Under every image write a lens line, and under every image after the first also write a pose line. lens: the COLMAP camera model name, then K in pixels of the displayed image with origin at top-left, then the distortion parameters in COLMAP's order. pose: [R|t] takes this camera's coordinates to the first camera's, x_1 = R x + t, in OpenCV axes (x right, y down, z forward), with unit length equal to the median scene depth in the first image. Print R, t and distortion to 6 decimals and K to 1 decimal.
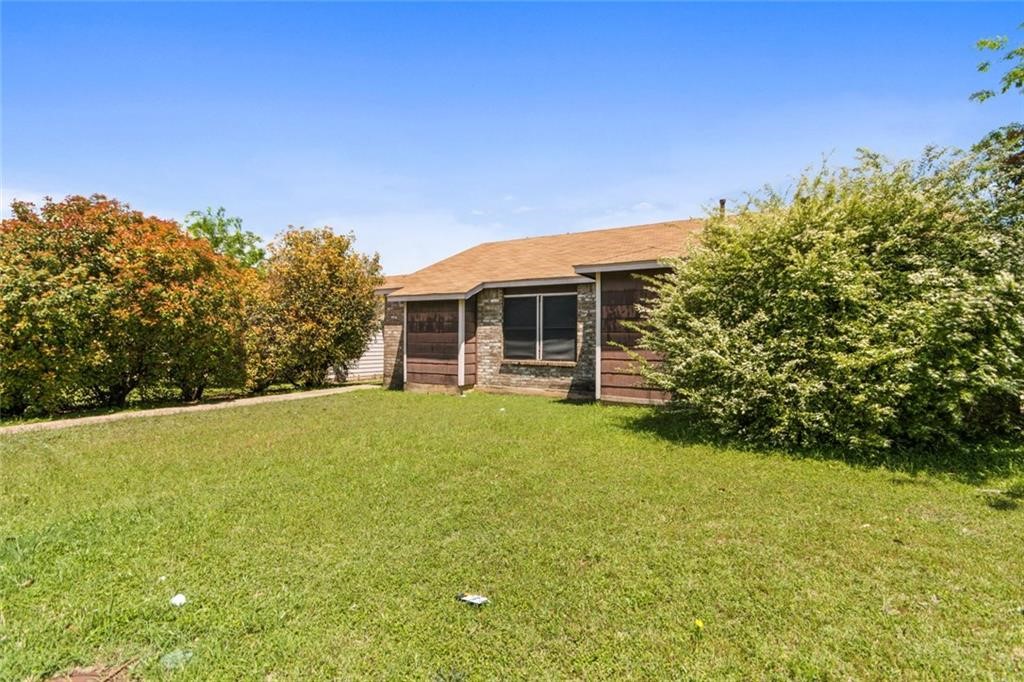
lens RADIAL K [[477.1, 0, 509.2], [0, 477.1, 335.4], [0, 0, 1]] dist [0.010445, -0.006569]
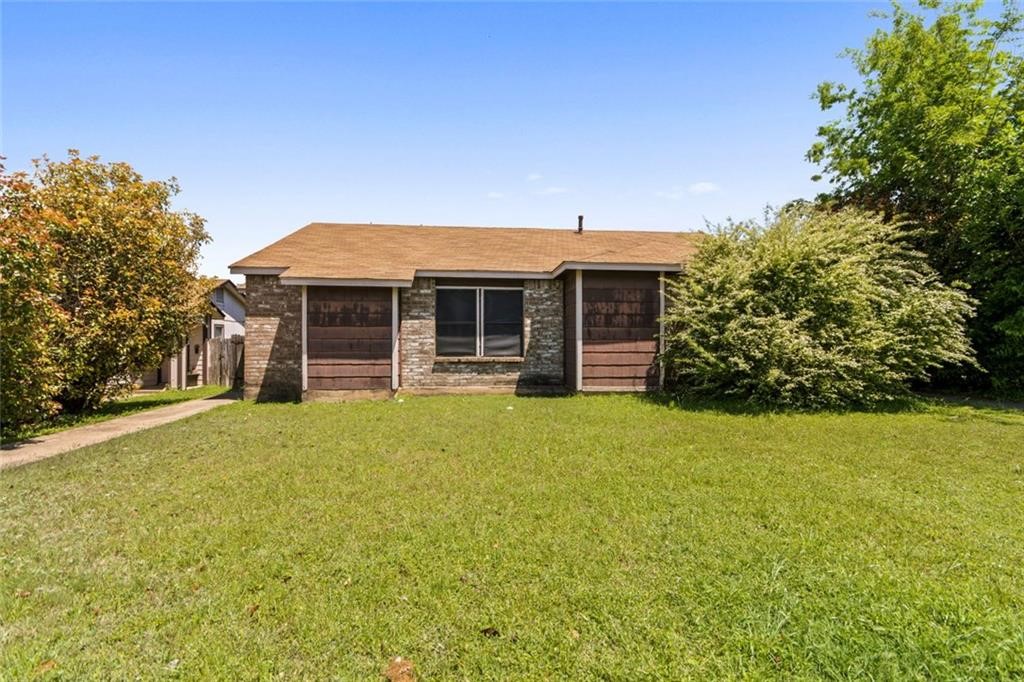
lens RADIAL K [[477.1, 0, 507.6], [0, 477.1, 340.9], [0, 0, 1]] dist [0.010445, -0.006569]
pose [[0.802972, -0.004565, 0.595999, -0.453569], [-0.000504, 0.999965, 0.008338, 0.012338], [-0.596016, -0.006995, 0.802942, 0.200299]]
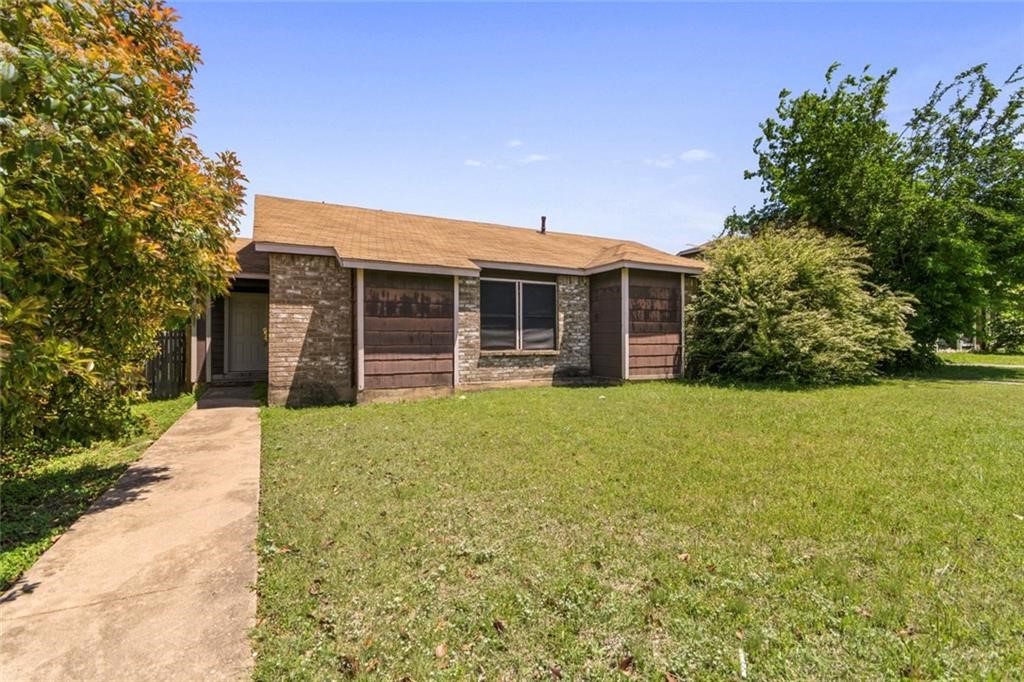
lens RADIAL K [[477.1, 0, 509.0], [0, 477.1, 338.8], [0, 0, 1]] dist [0.010445, -0.006569]
pose [[0.516958, -0.003799, 0.856002, -0.747196], [0.000124, 0.999990, 0.004362, 0.024945], [-0.856011, -0.002149, 0.516954, 0.520651]]
